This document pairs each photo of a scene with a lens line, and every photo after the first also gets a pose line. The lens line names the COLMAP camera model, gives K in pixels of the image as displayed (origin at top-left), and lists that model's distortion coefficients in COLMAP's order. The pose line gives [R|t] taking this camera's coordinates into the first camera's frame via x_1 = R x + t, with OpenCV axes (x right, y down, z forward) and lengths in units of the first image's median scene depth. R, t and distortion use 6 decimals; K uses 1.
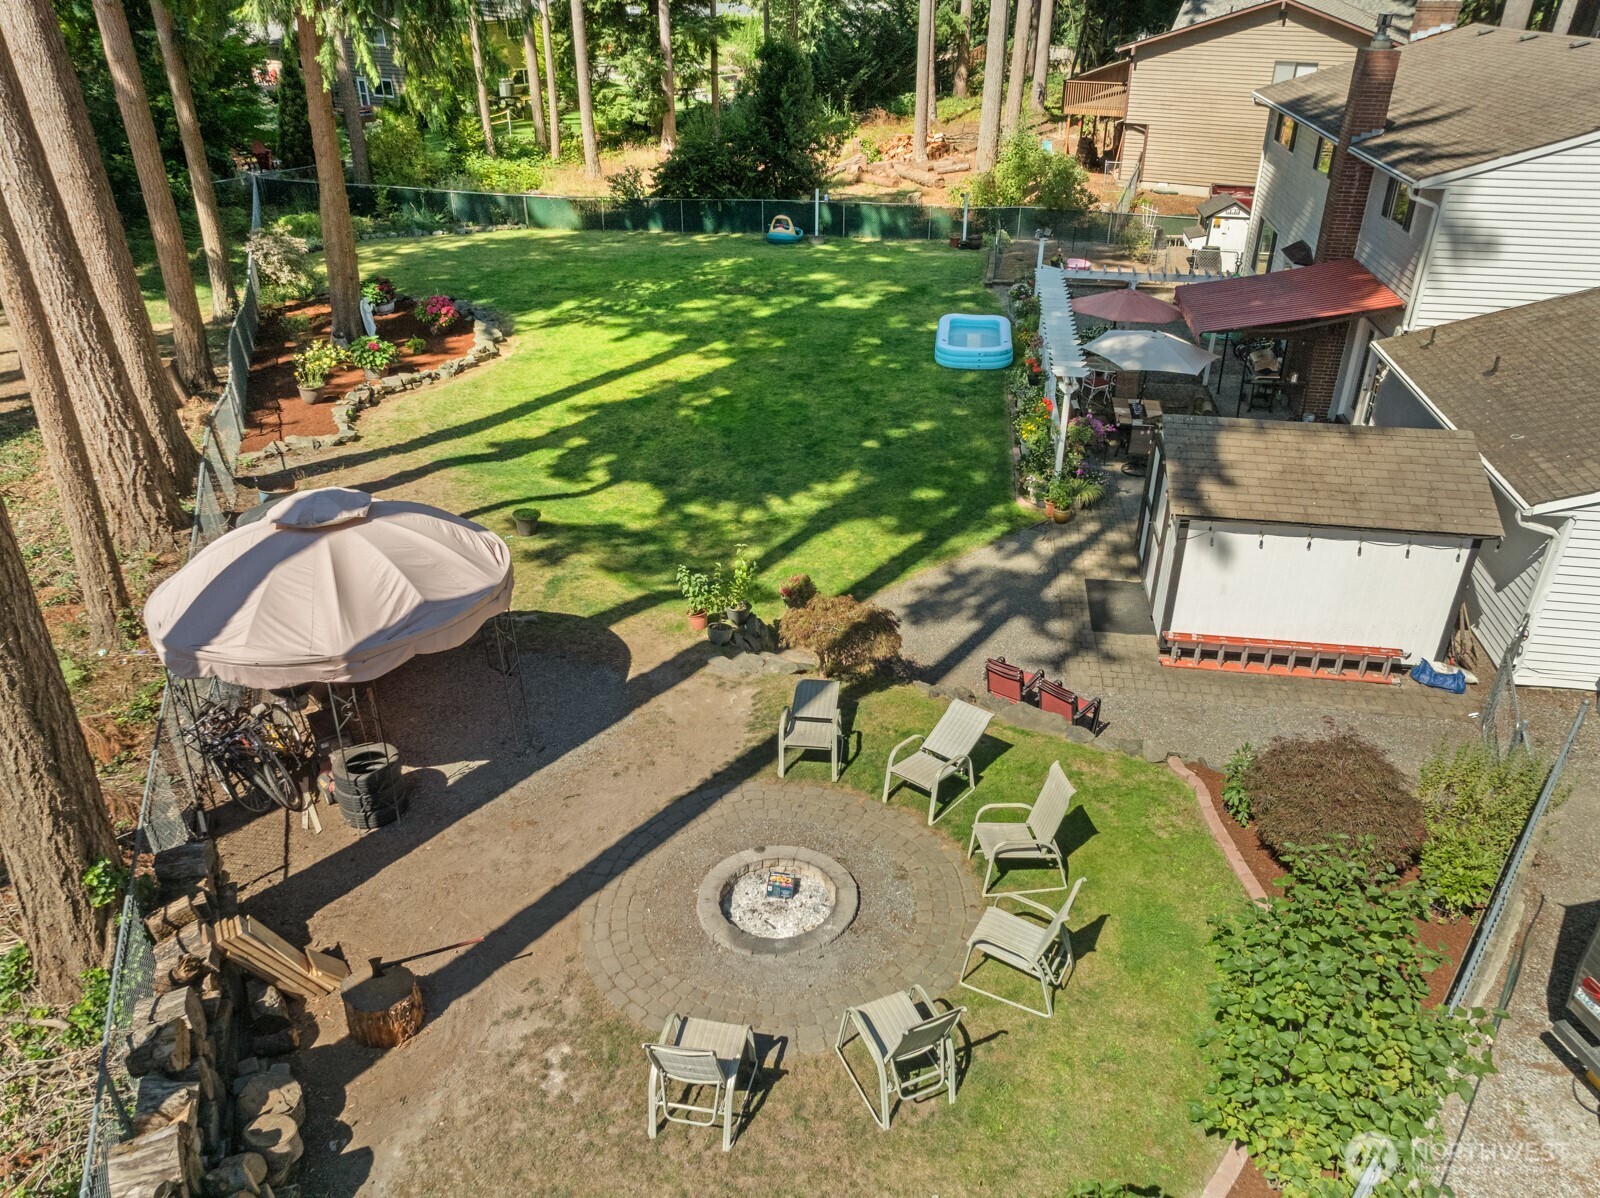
lens RADIAL K [[1116.8, 0, 800.0], [0, 1116.8, 599.0], [0, 0, 1]] dist [-0.041528, 0.002002]
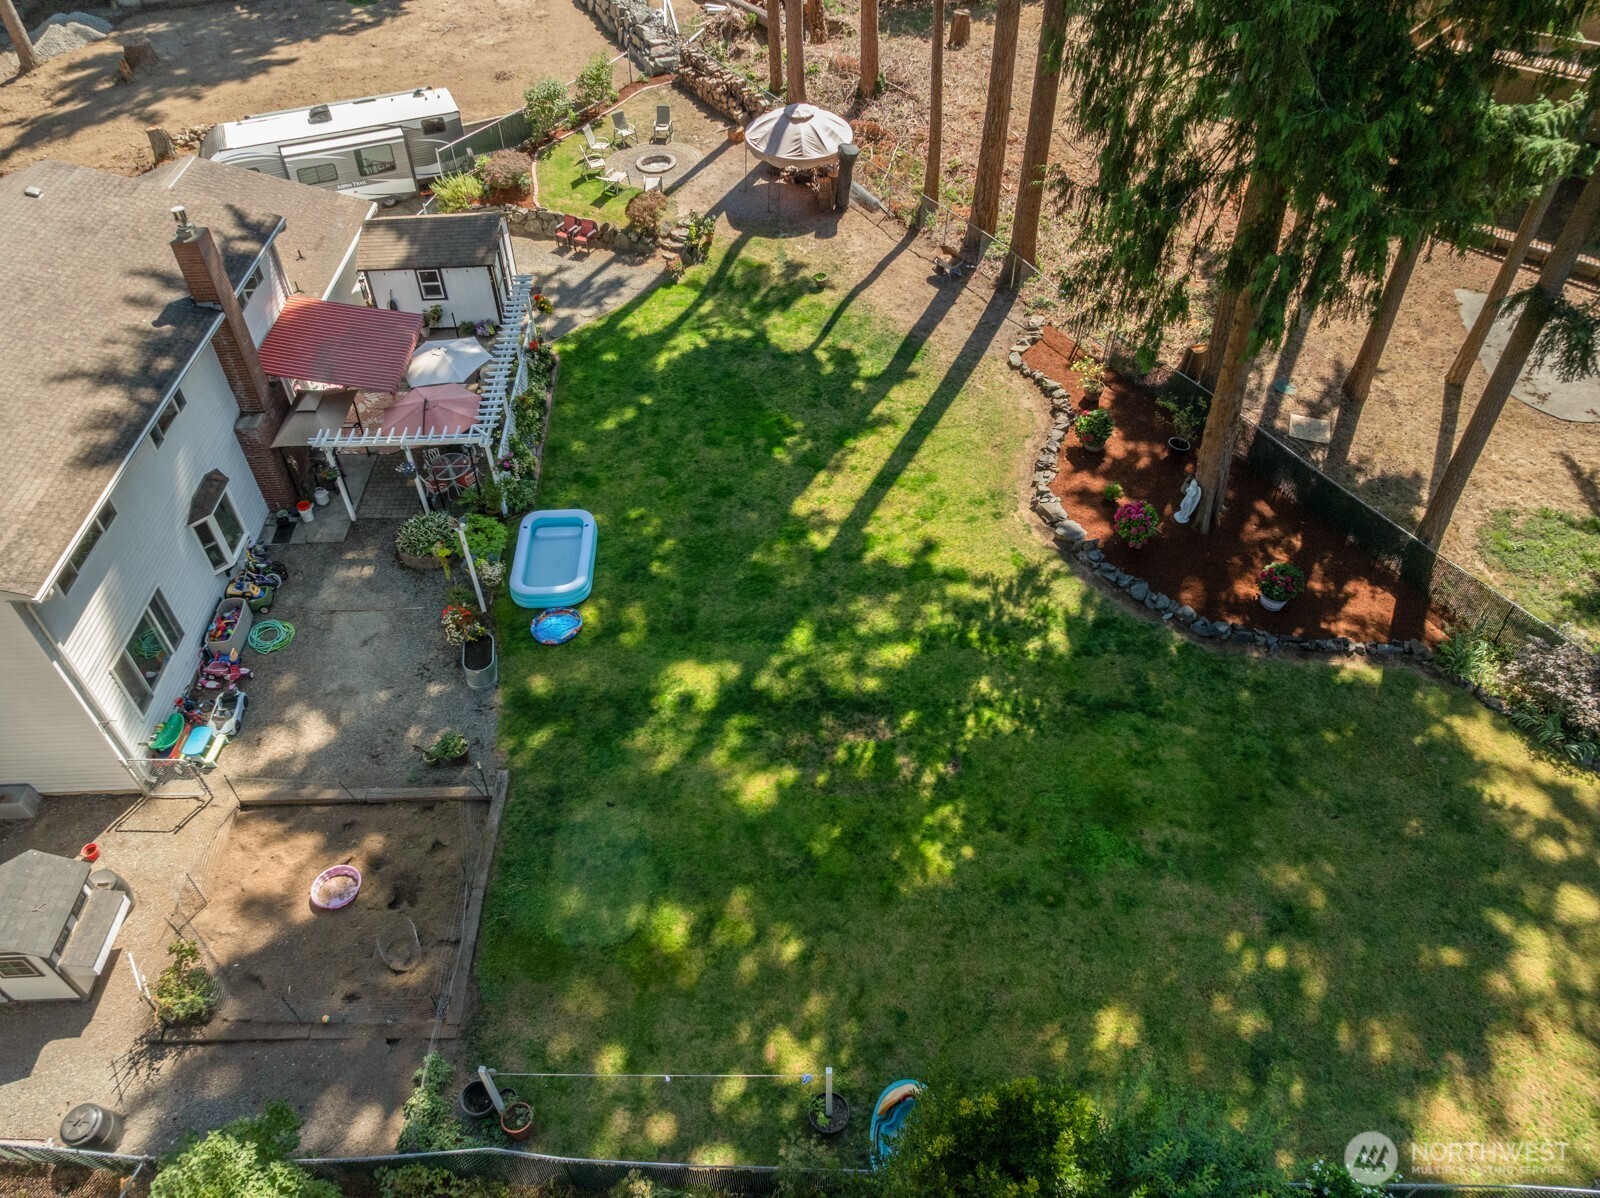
lens RADIAL K [[1116.8, 0, 800.0], [0, 1116.8, 599.0], [0, 0, 1]] dist [-0.041528, 0.002002]
pose [[-0.981102, 0.149193, -0.123207, 0.104502], [-0.079864, 0.267742, 0.960175, -1.724857], [0.176239, 0.951870, -0.250767, 1.949512]]
